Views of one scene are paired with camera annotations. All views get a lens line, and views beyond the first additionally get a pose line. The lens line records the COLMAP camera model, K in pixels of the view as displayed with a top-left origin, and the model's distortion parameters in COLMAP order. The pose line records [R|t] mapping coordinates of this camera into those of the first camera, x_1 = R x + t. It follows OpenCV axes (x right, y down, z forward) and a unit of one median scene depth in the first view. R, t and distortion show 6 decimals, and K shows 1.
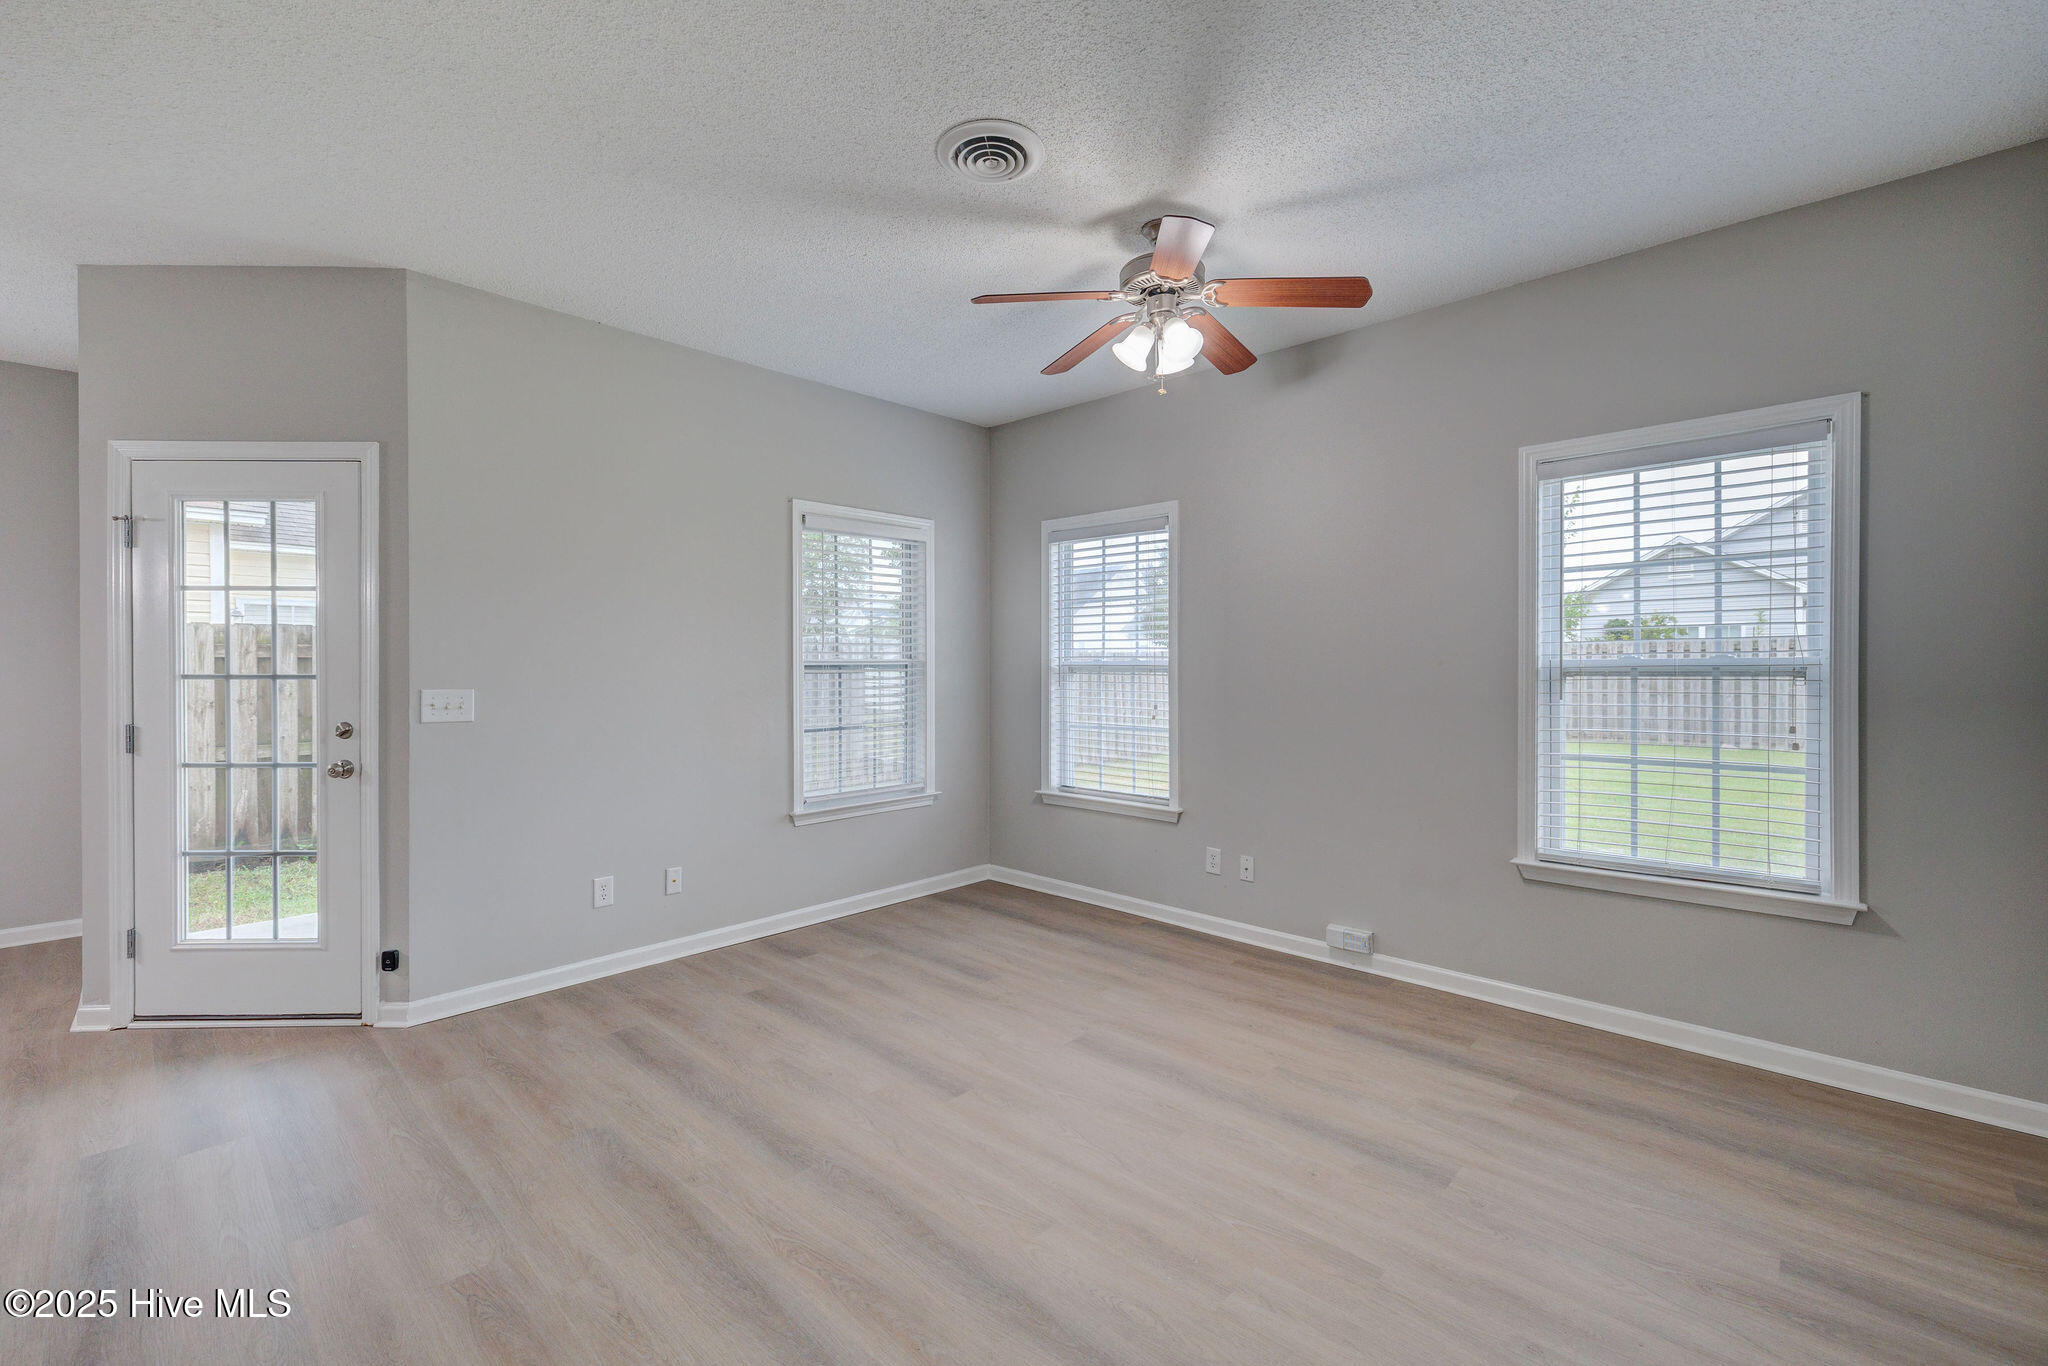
lens RADIAL K [[863.8, 0, 1032.1], [0, 863.8, 674.9], [0, 0, 1]] dist [-0.003118, 0.000936]
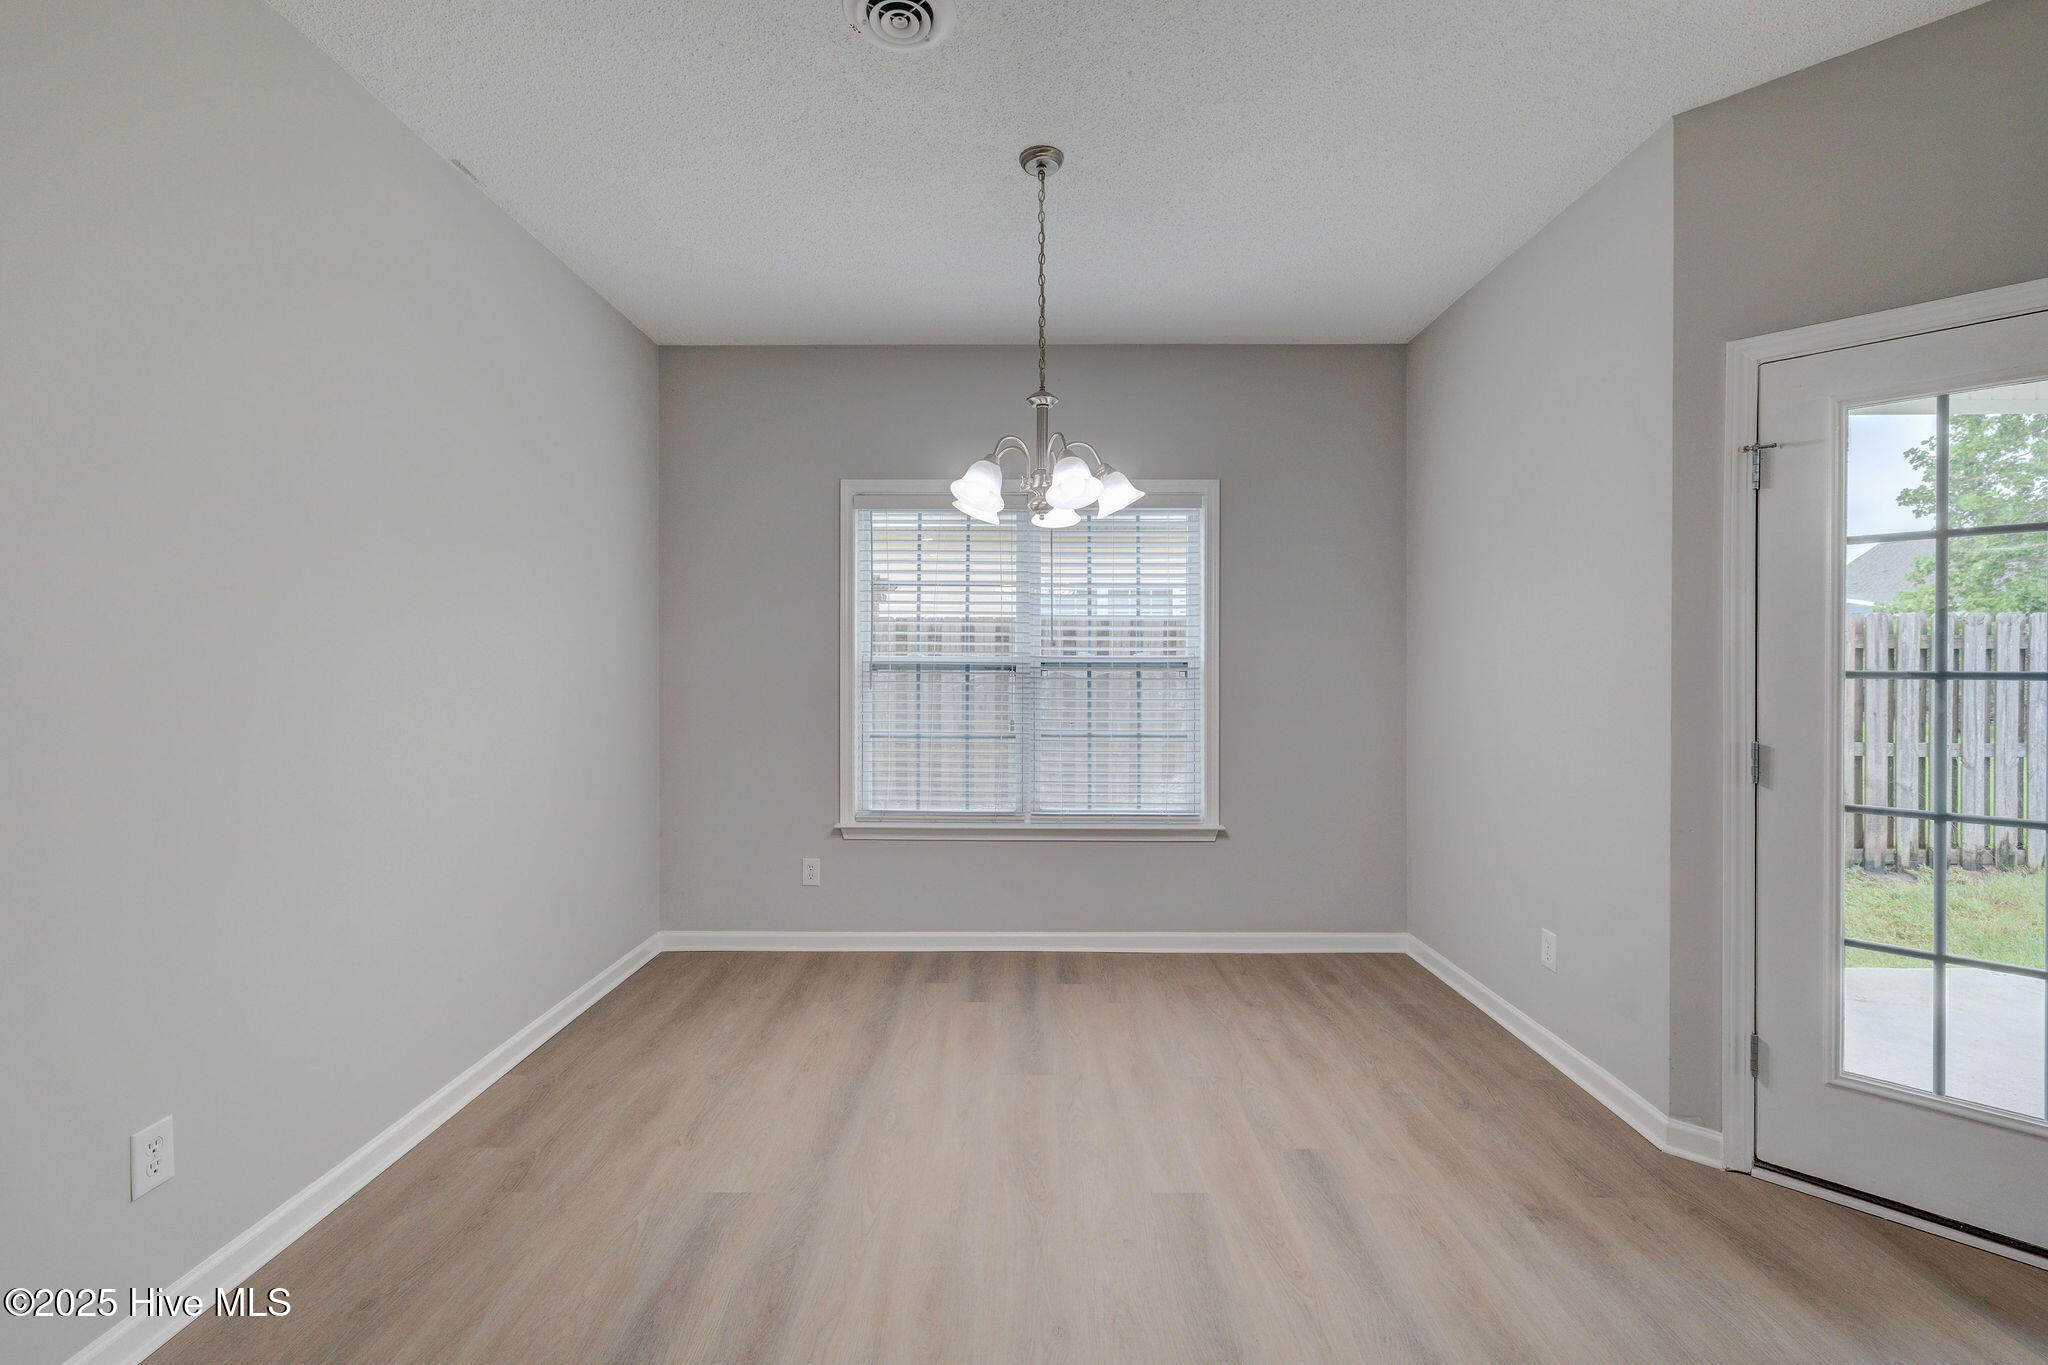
lens RADIAL K [[863.8, 0, 1014.7], [0, 863.8, 668.1], [0, 0, 1]] dist [-0.003118, 0.000936]
pose [[0.686247, 0.003961, -0.727357, -0.941215], [-0.007305, 0.999972, -0.001446, 0.003025], [0.727331, 0.006306, 0.686257, 0.080105]]
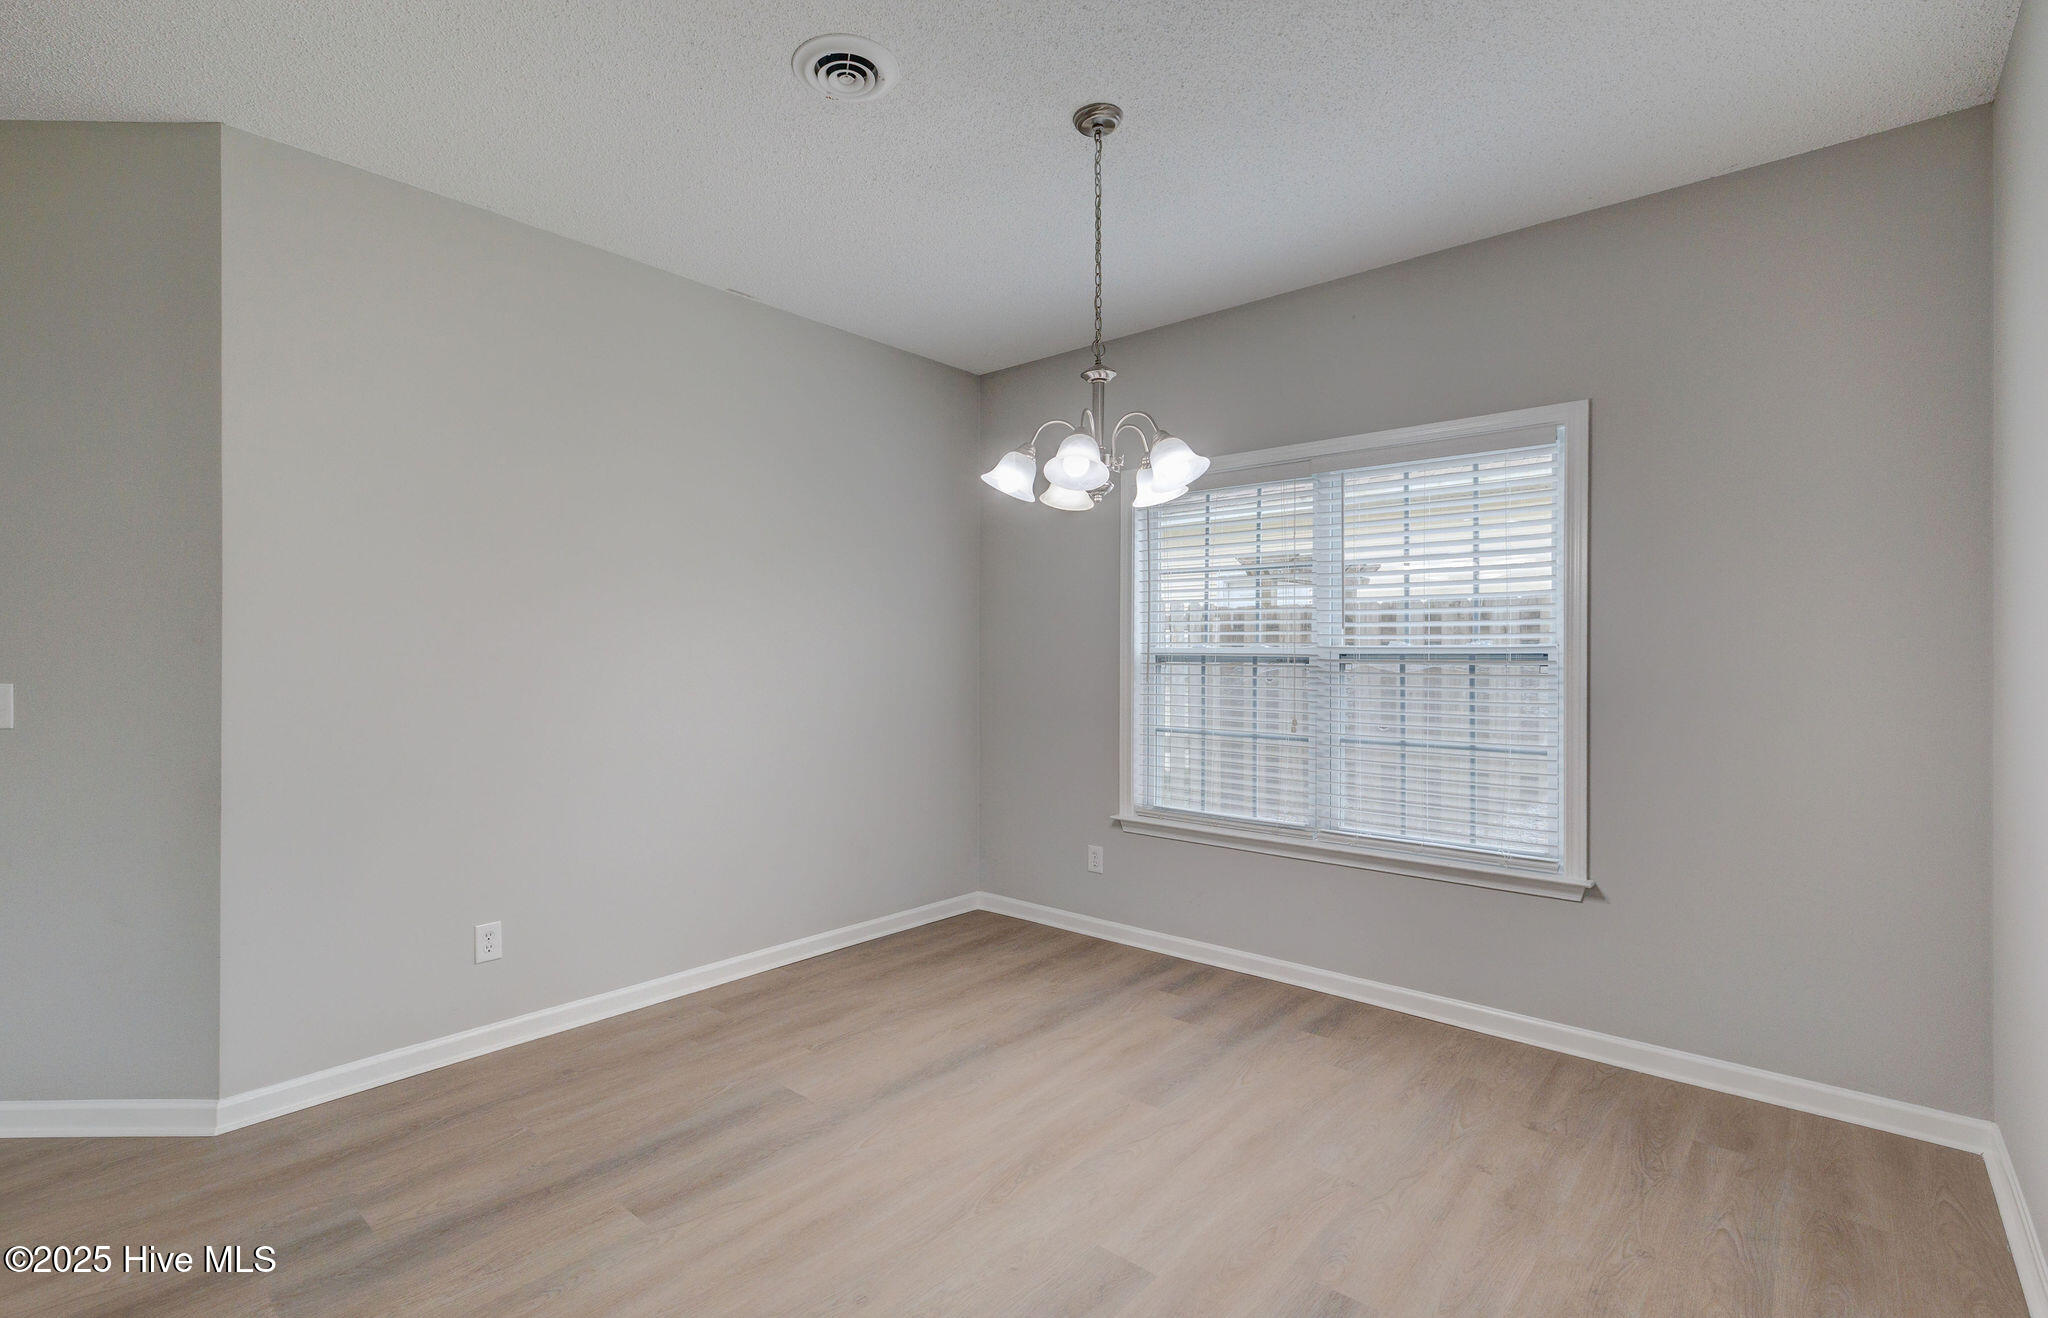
lens RADIAL K [[894.3, 0, 980.5], [0, 894.3, 652.7], [0, 0, 1]] dist [0.005971, 0.000486]
pose [[0.045966, -0.005035, -0.998930, -0.739382], [-0.009992, 0.999935, -0.005499, 0.002071], [0.998893, 0.010234, 0.045913, 0.494257]]
